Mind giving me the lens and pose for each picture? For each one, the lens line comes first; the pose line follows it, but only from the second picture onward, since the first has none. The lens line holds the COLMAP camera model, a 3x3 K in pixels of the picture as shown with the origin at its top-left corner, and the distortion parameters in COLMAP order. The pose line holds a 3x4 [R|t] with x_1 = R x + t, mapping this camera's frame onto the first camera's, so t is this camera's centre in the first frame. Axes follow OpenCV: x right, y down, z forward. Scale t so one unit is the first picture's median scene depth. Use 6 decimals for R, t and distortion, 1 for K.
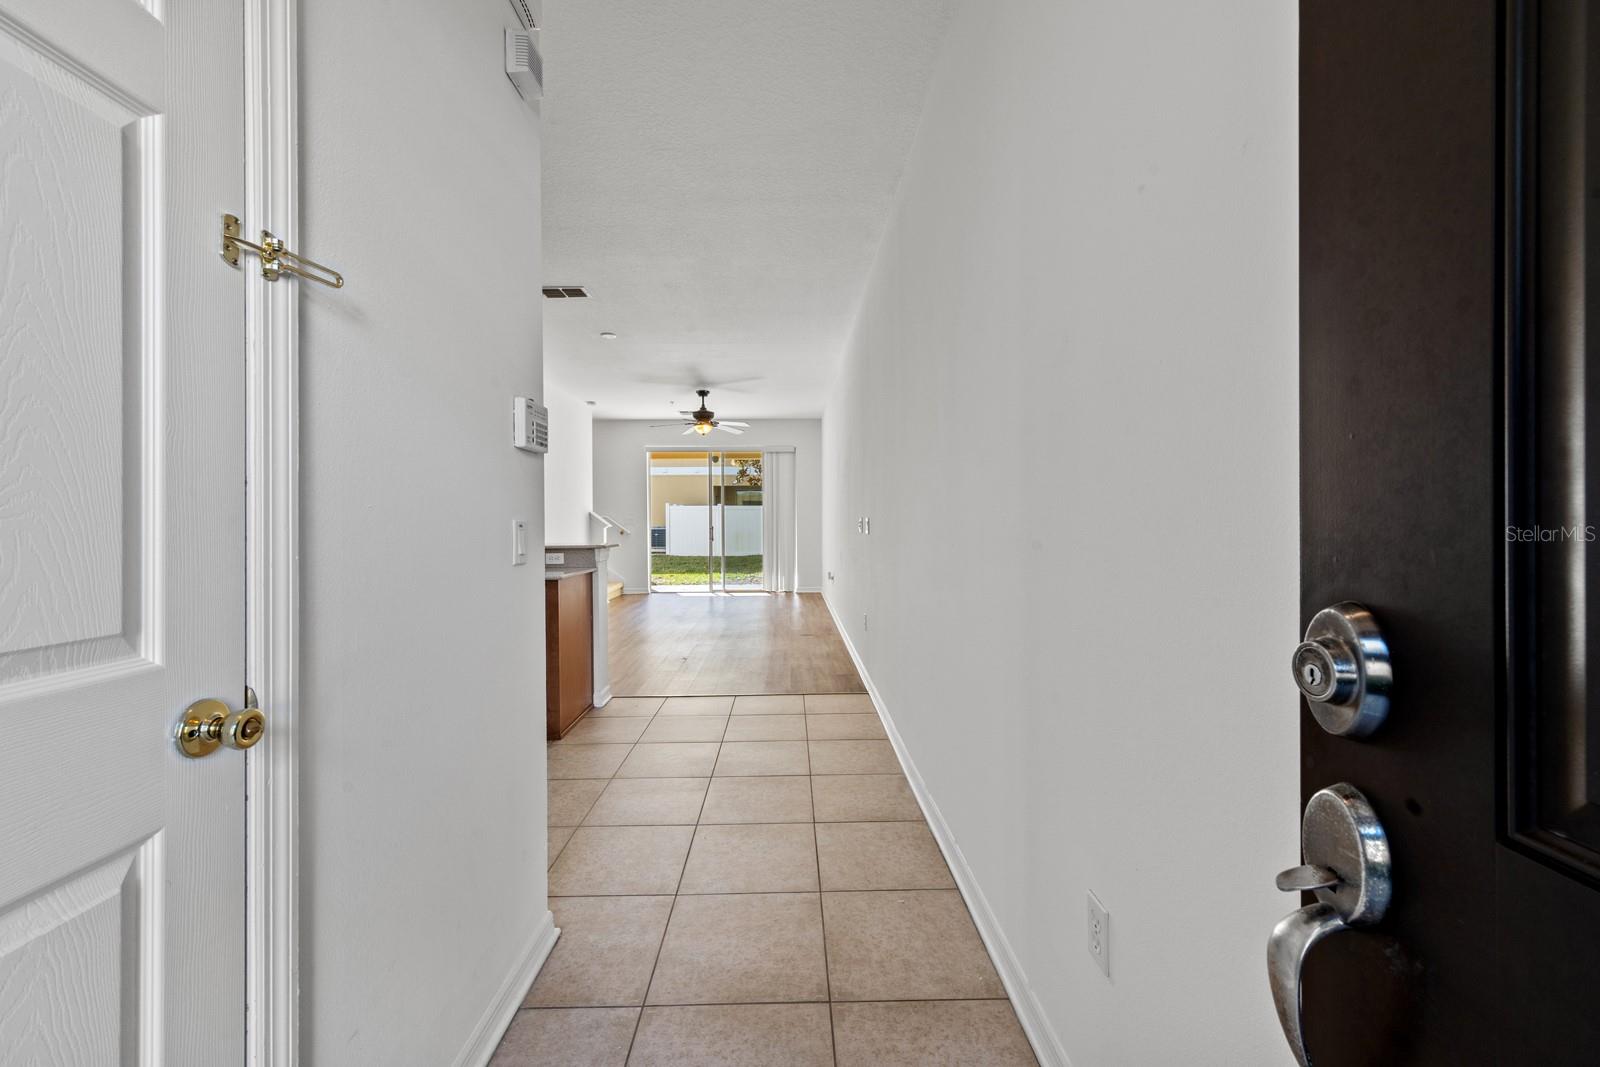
lens RADIAL K [[635.0, 0, 789.8], [0, 635.0, 516.2], [0, 0, 1]] dist [0.002641, -0.002751]
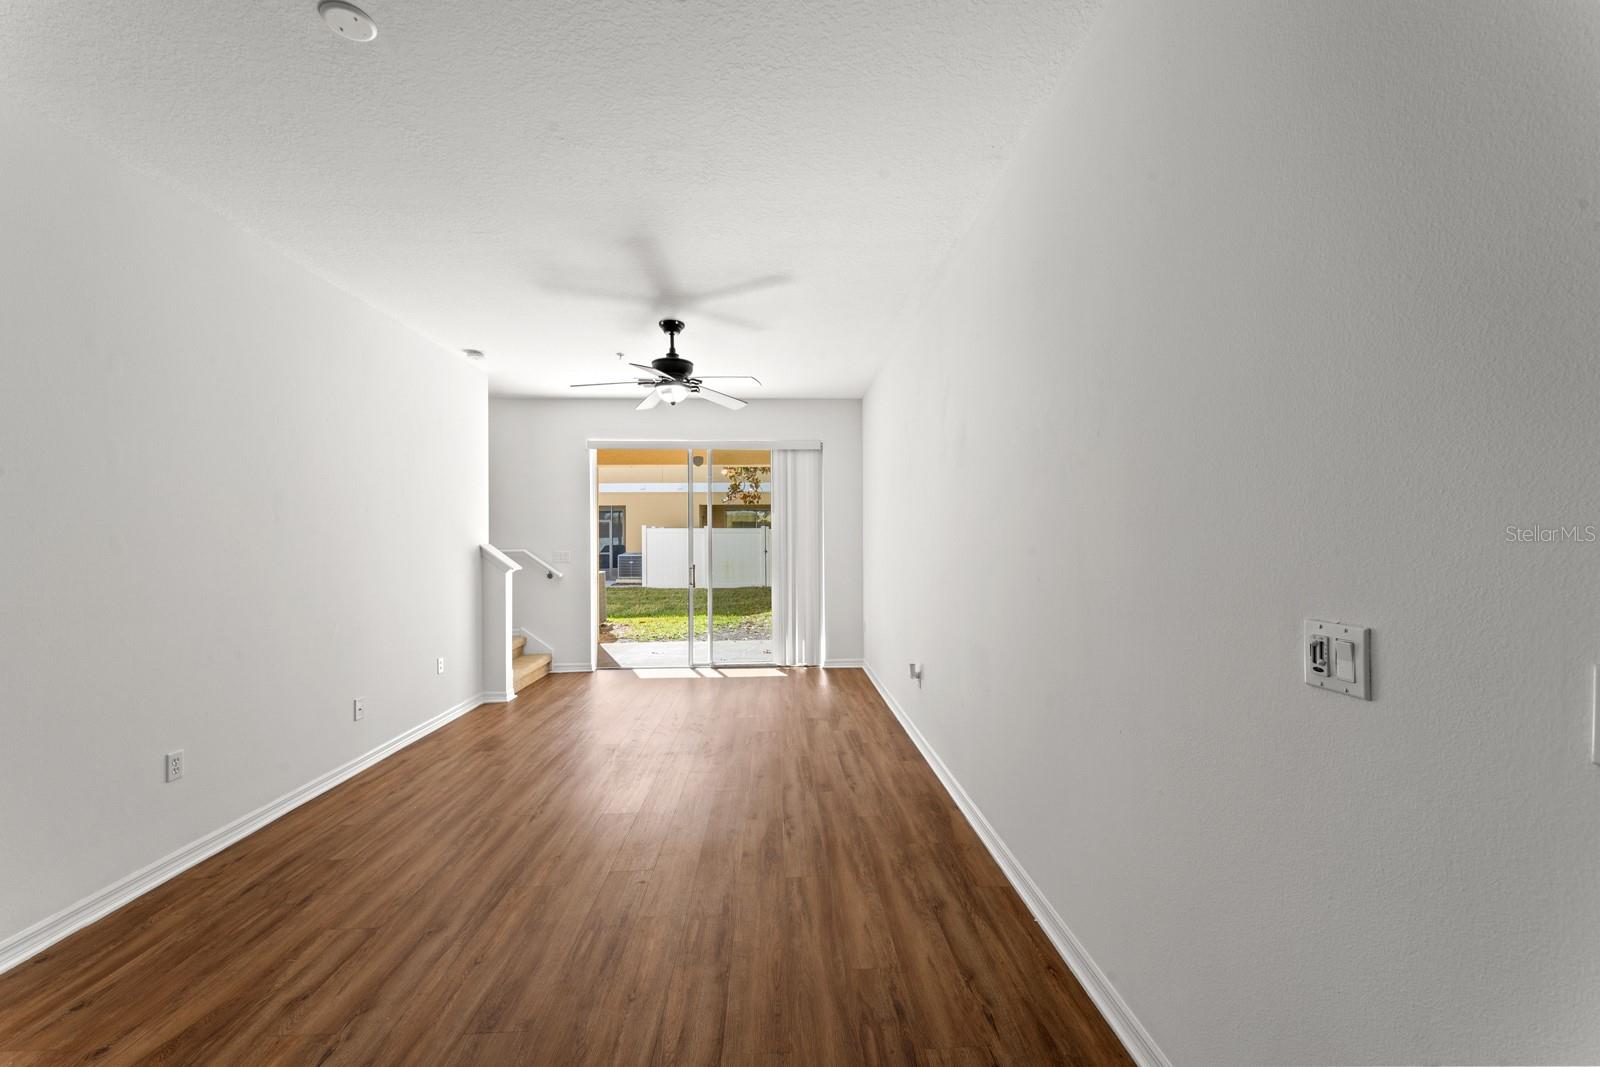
lens RADIAL K [[635.0, 0, 798.7], [0, 635.0, 538.3], [0, 0, 1]] dist [0.002641, -0.002751]
pose [[0.999427, 0.000295, 0.033838, -0.048363], [-0.000377, 0.999997, 0.002418, -0.016784], [-0.033837, -0.002430, 0.999424, 0.461830]]
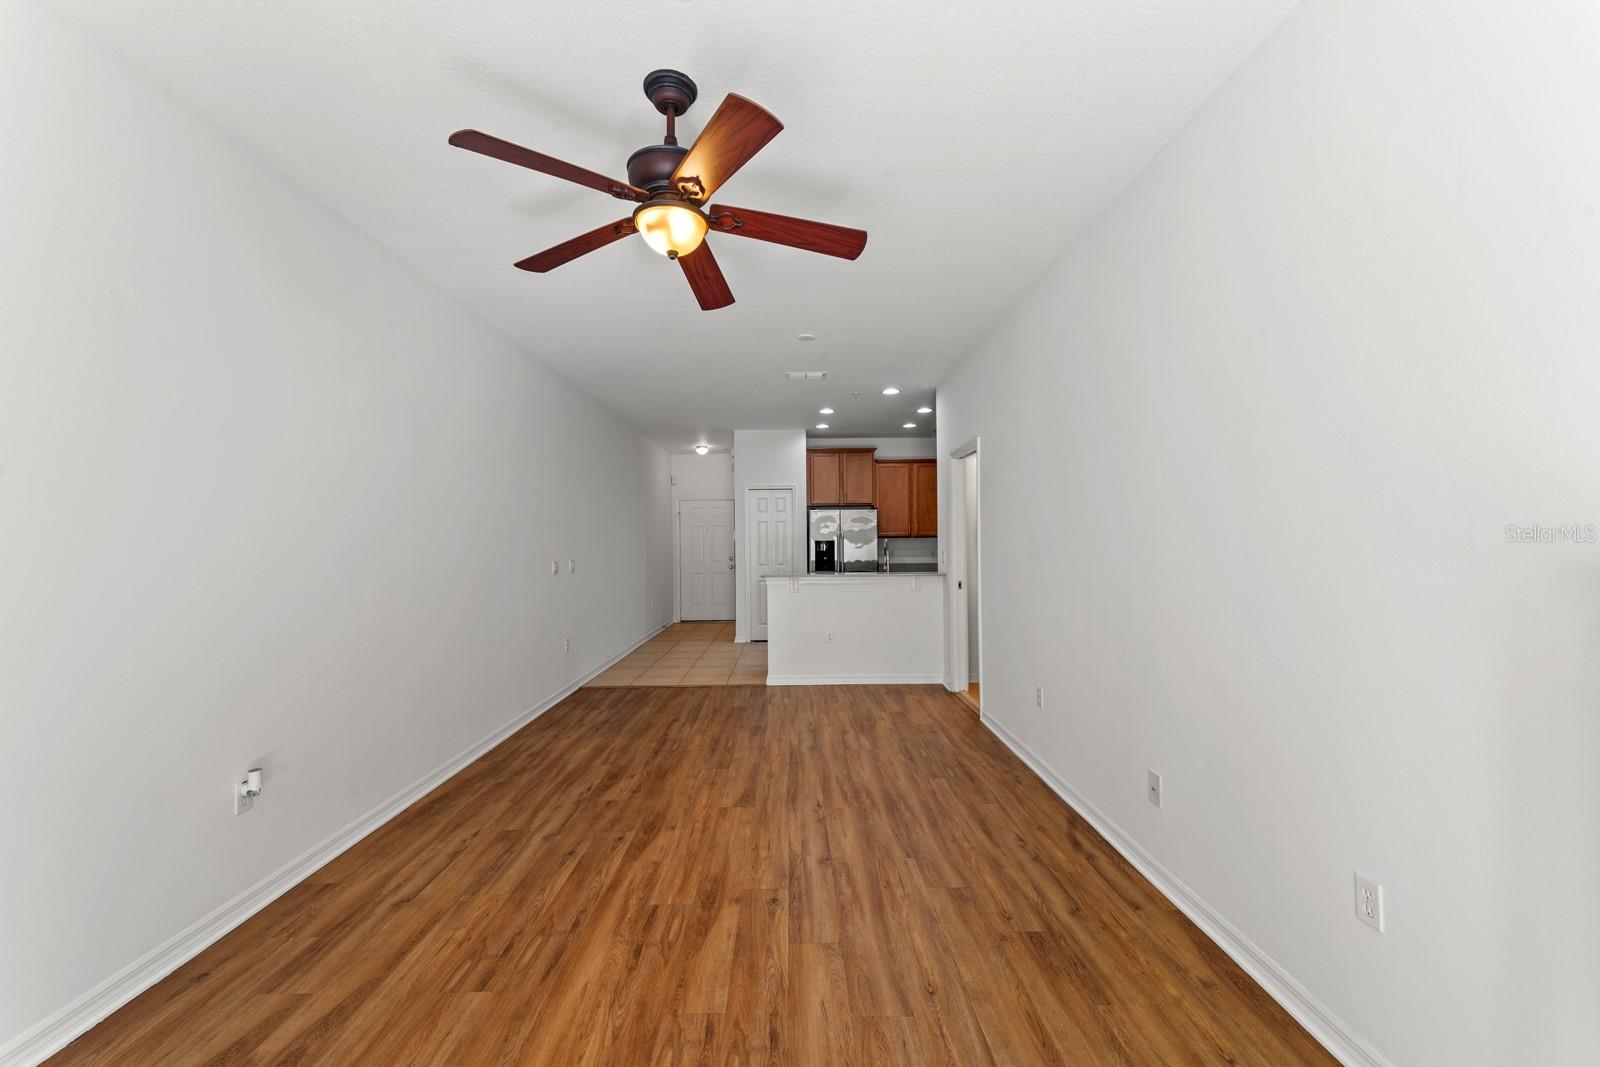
lens RADIAL K [[635.0, 0, 804.3], [0, 635.0, 532.9], [0, 0, 1]] dist [0.002641, -0.002751]
pose [[-0.999760, 0.015690, -0.015315, -0.275691], [0.015964, 0.999712, -0.017906, -0.008496], [0.015030, -0.018146, -0.999722, 1.798272]]
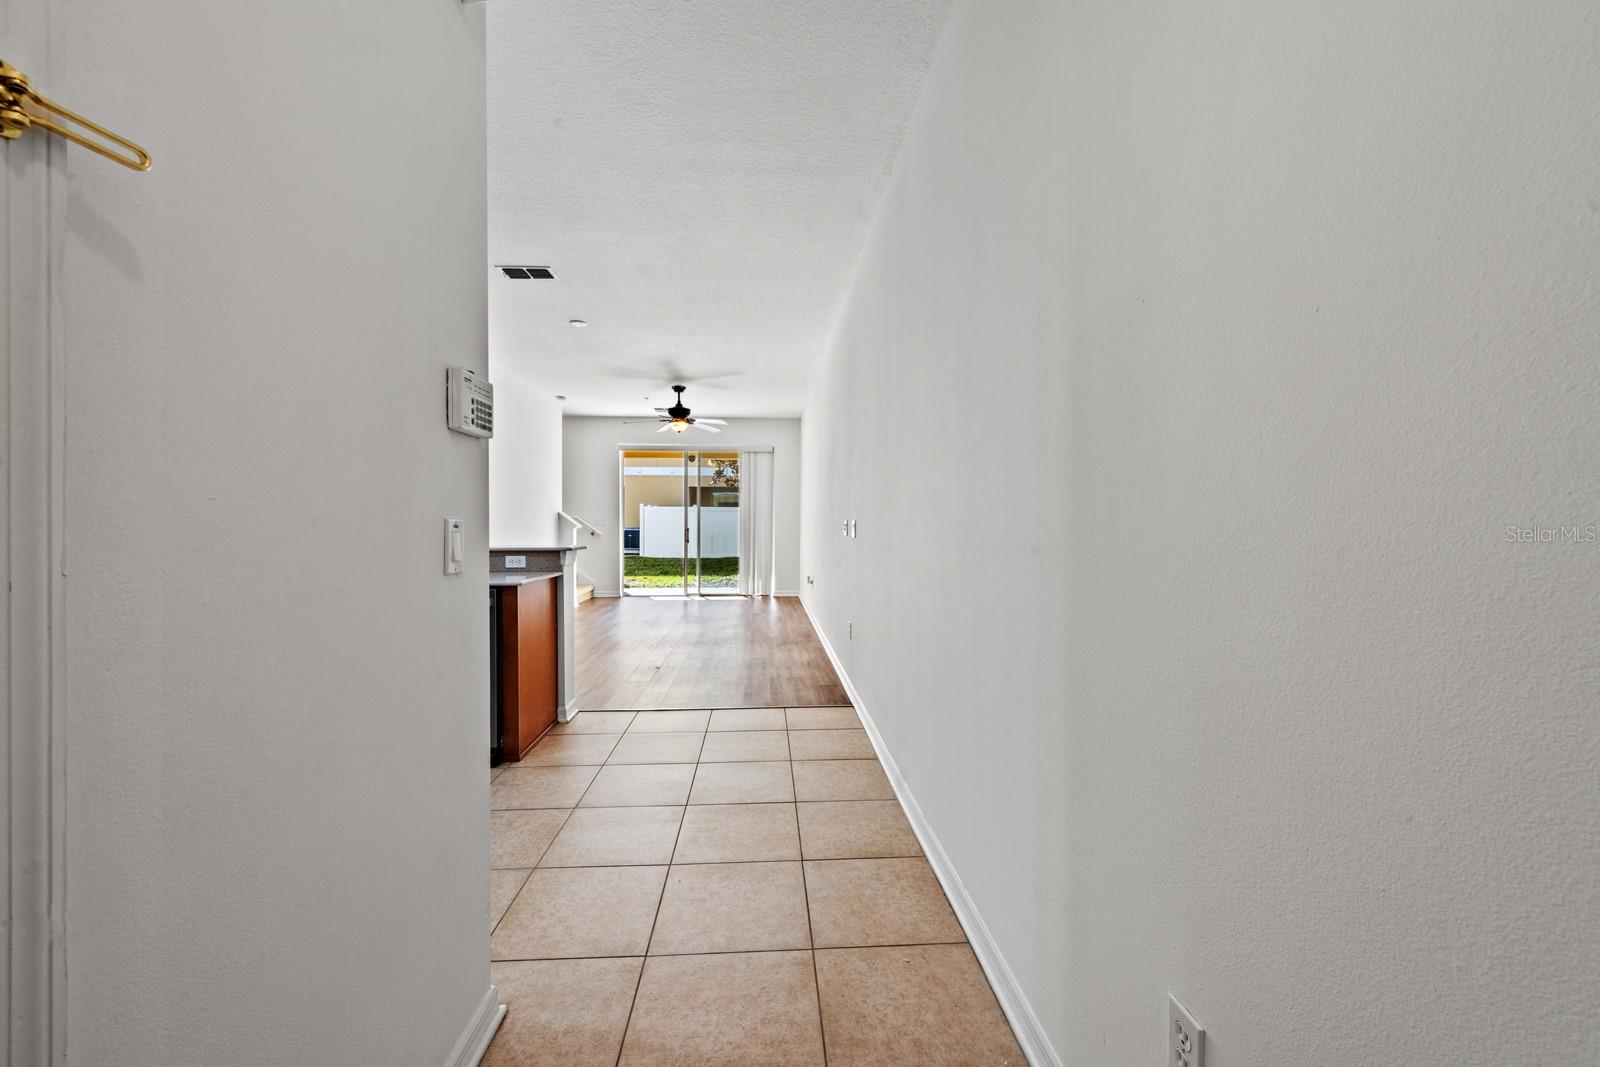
lens RADIAL K [[635.0, 0, 792.0], [0, 635.0, 525.6], [0, 0, 1]] dist [0.002641, -0.002751]
pose [[0.999057, 0.008796, 0.042518, -0.005376], [-0.009277, 0.999895, 0.011142, 0.000239], [-0.042415, -0.011526, 0.999034, 0.032693]]
